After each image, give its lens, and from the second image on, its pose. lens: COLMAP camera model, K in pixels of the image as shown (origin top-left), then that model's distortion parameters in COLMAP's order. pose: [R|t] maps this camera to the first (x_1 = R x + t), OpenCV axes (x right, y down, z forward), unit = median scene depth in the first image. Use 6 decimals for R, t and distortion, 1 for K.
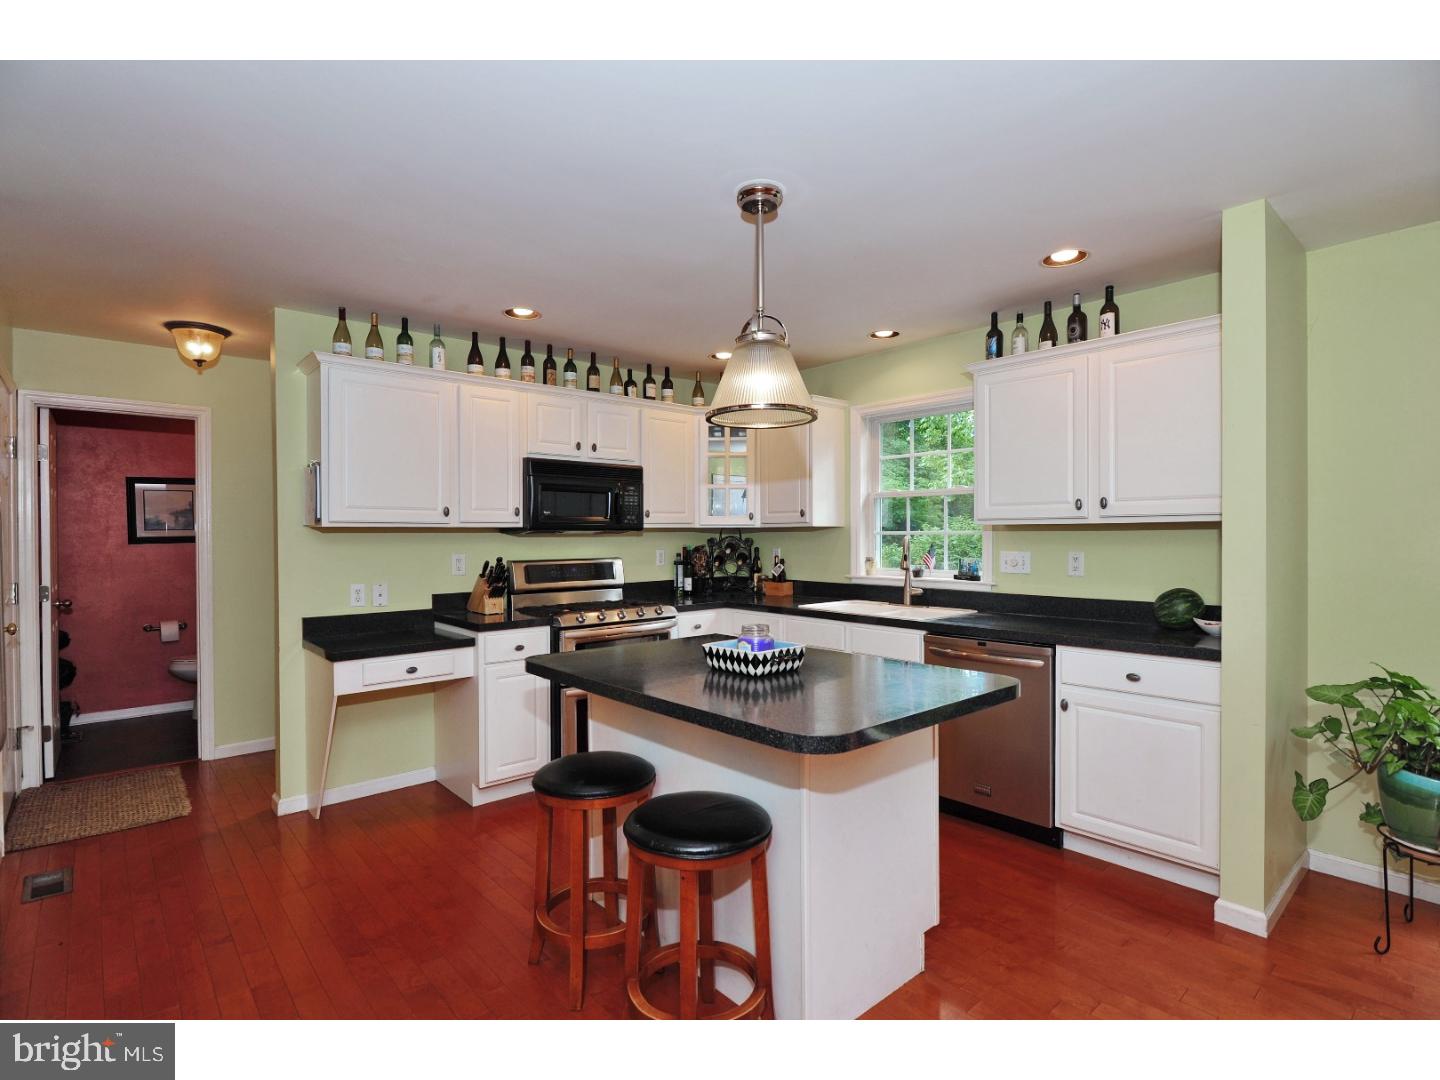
lens RADIAL K [[695.6, 0, 708.2], [0, 695.6, 539.0], [0, 0, 1]] dist [-0.009948, 0.000268]
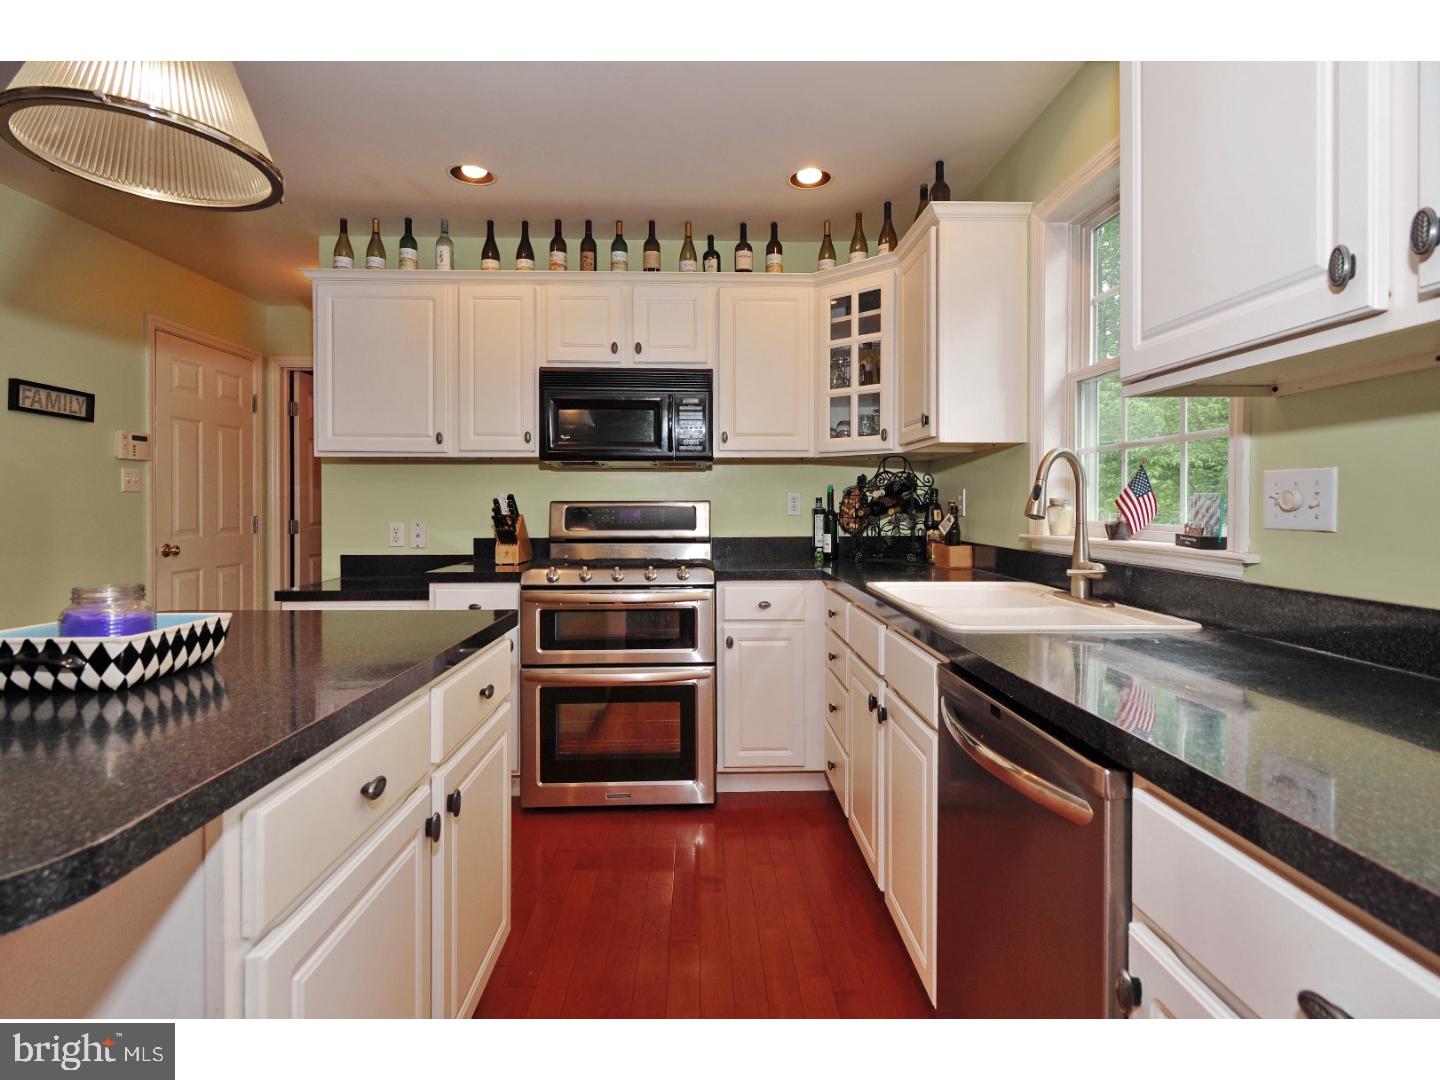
lens RADIAL K [[695.6, 0, 745.6], [0, 695.6, 520.1], [0, 0, 1]] dist [-0.009948, 0.000268]
pose [[0.794396, 0.018856, -0.607108, 0.402045], [-0.008337, 0.999762, 0.020143, 0.037144], [0.607343, -0.010940, 0.794364, 0.517682]]
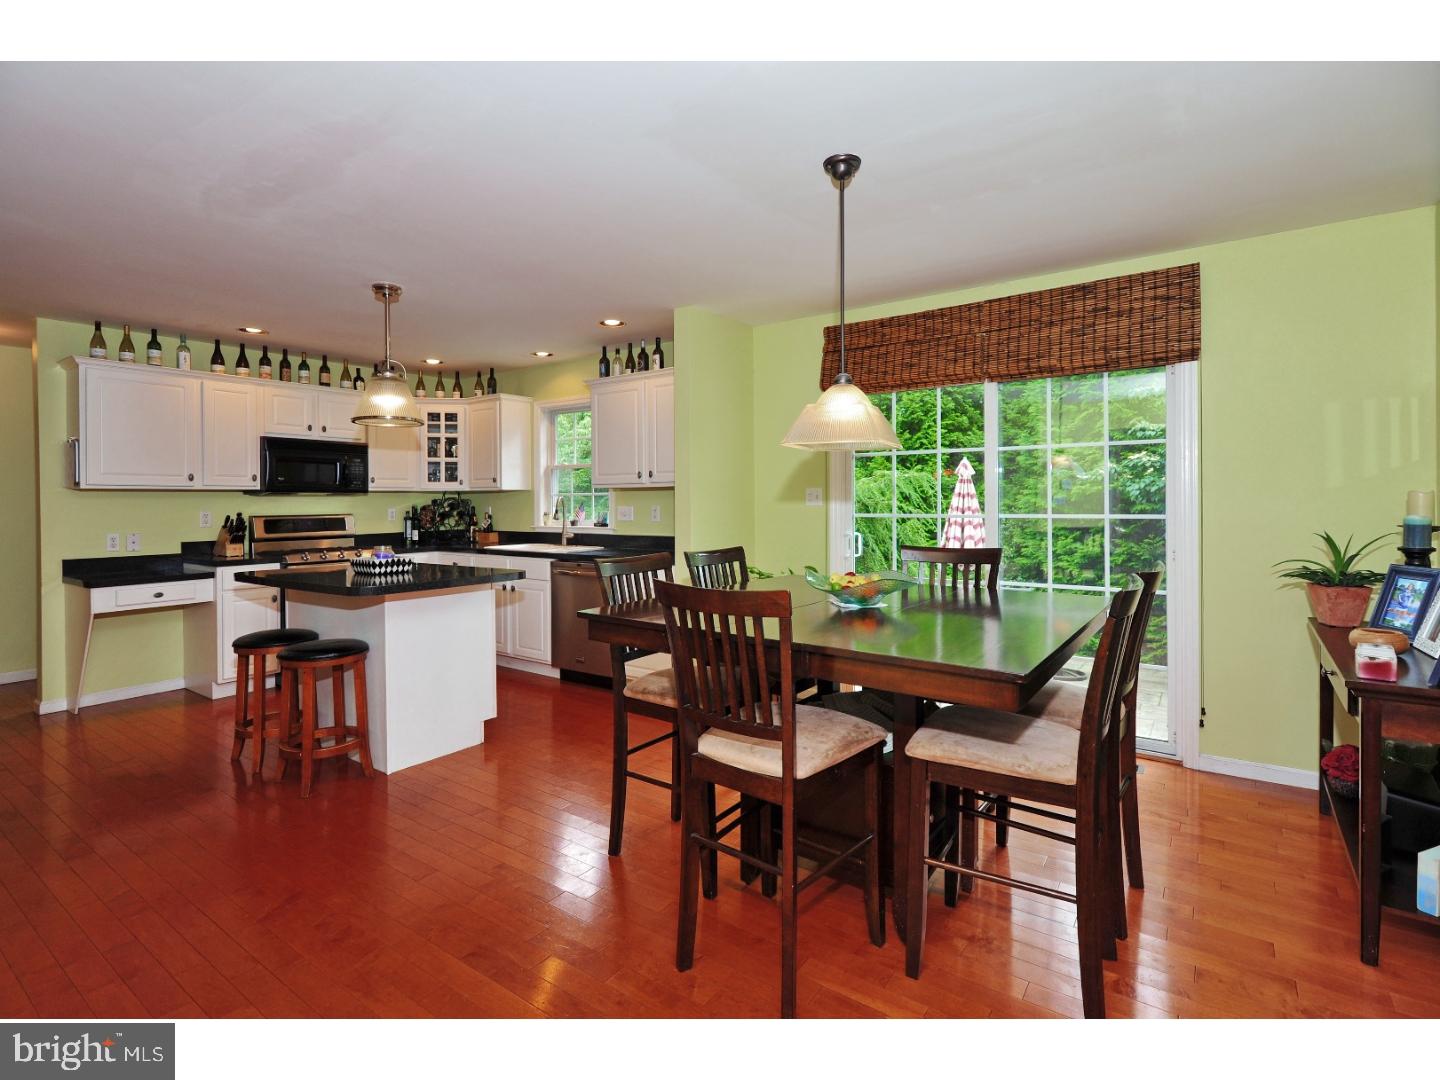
lens RADIAL K [[695.6, 0, 708.1], [0, 695.6, 506.2], [0, 0, 1]] dist [-0.009948, 0.000268]
pose [[0.974712, -0.003438, 0.223438, 0.265459], [0.003703, 0.999993, -0.000770, 0.018592], [-0.223433, 0.001578, 0.974718, -0.462313]]
